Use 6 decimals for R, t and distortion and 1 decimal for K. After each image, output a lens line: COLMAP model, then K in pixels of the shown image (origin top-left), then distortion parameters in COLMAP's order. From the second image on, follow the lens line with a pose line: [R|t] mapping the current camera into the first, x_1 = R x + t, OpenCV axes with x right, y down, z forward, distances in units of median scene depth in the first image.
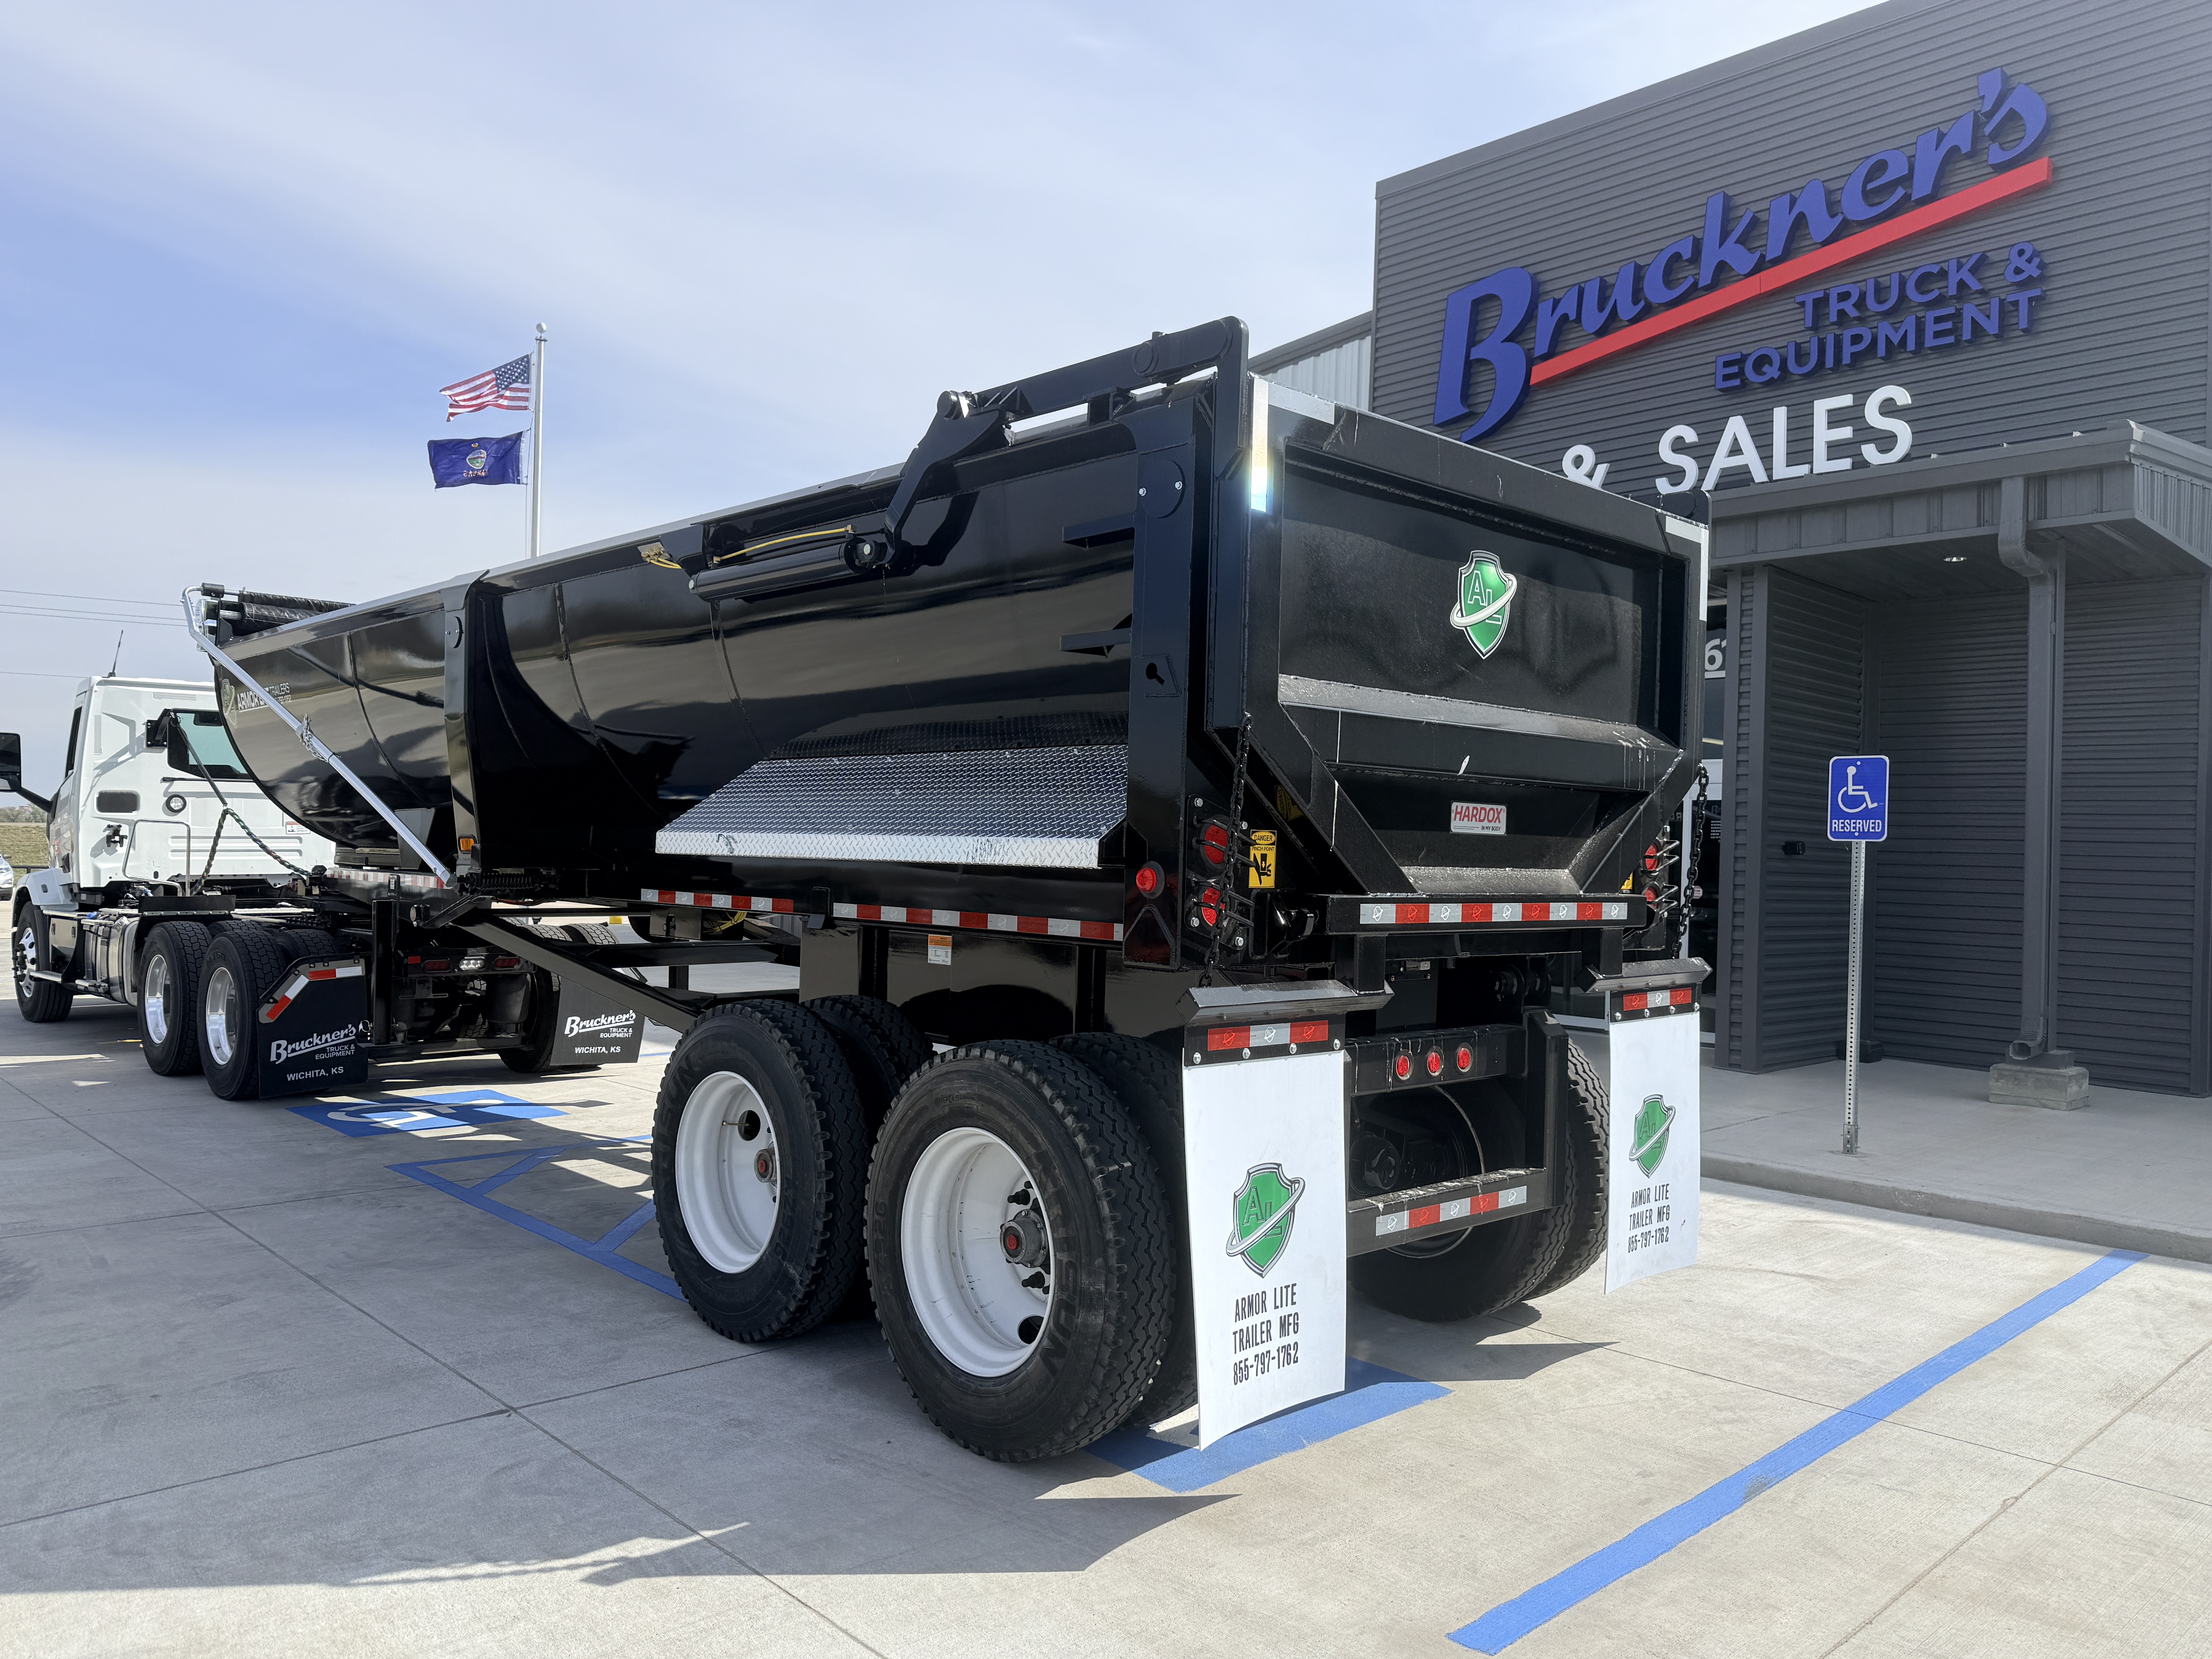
lens RADIAL K [[1560.1, 0, 1086.6], [0, 1560.1, 841.0], [0, 0, 1]] dist [0.057131, -0.061506]
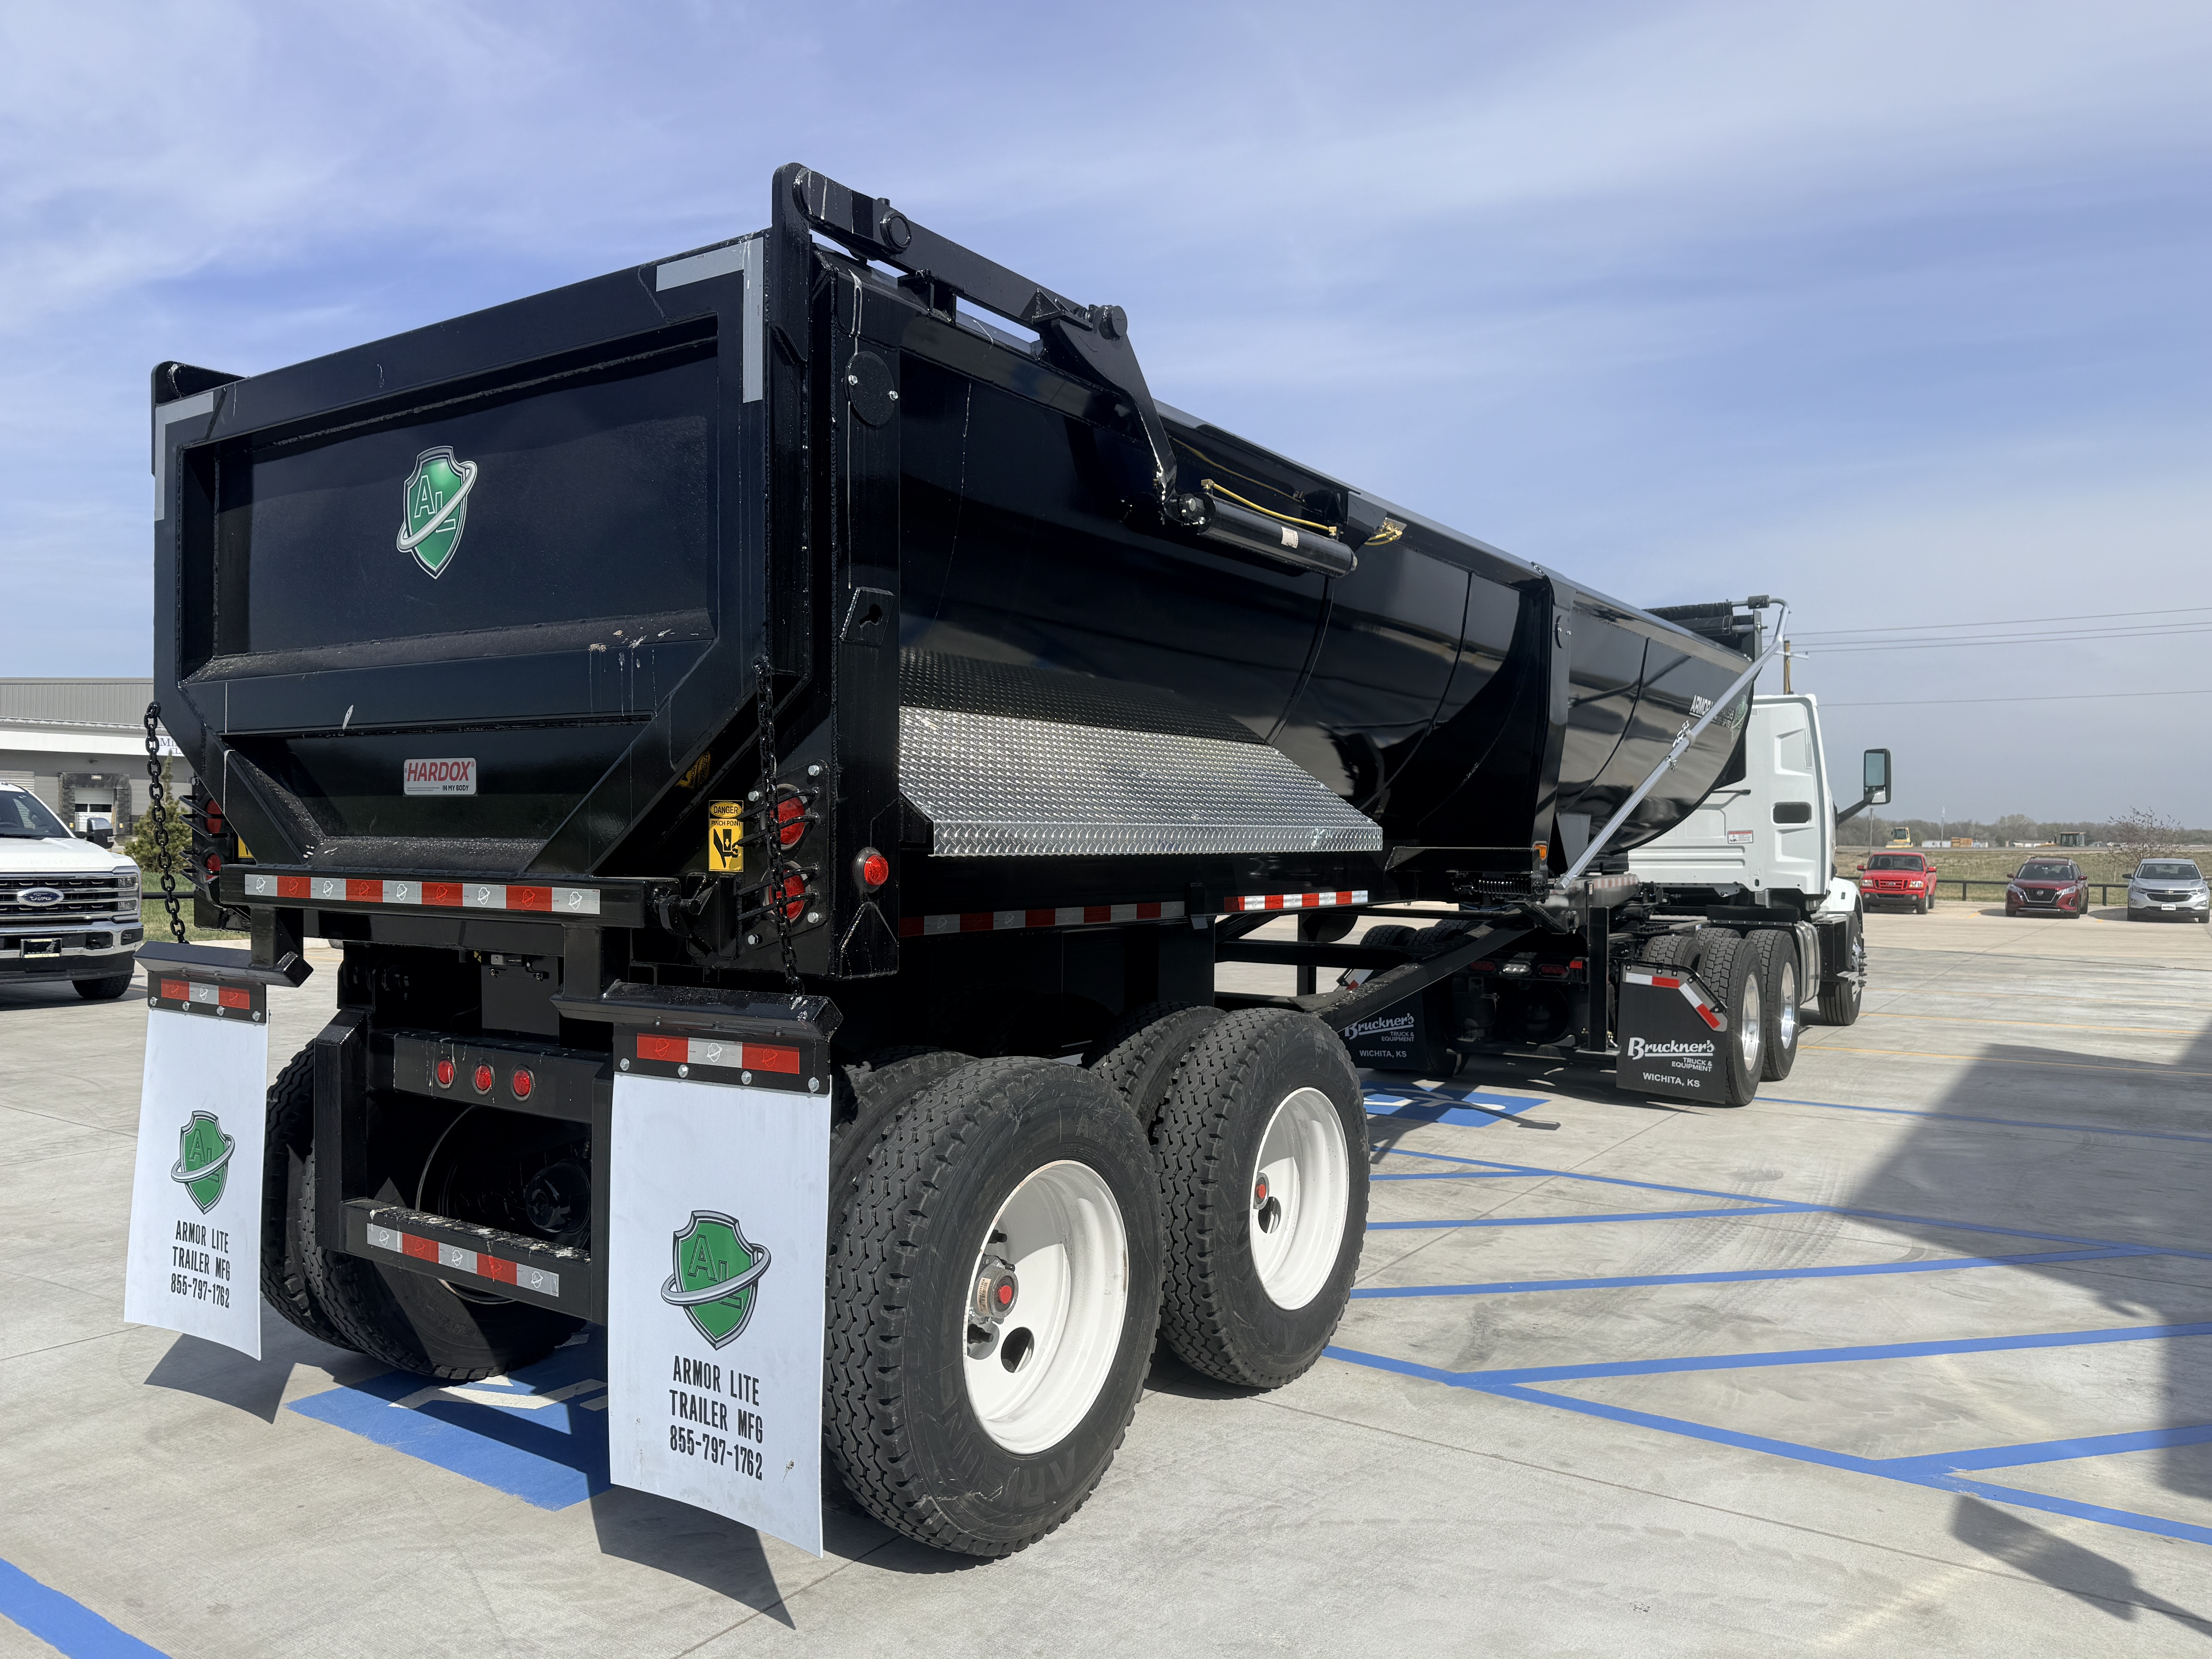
lens RADIAL K [[1575.6, 0, 1098.1], [0, 1575.6, 845.5], [0, 0, 1]] dist [-0.003038, 0.003950]
pose [[0.217868, -0.019679, -0.975780, 1.119841], [0.006783, 0.999803, -0.018649, 0.038814], [0.975955, -0.002556, 0.217959, 1.157062]]
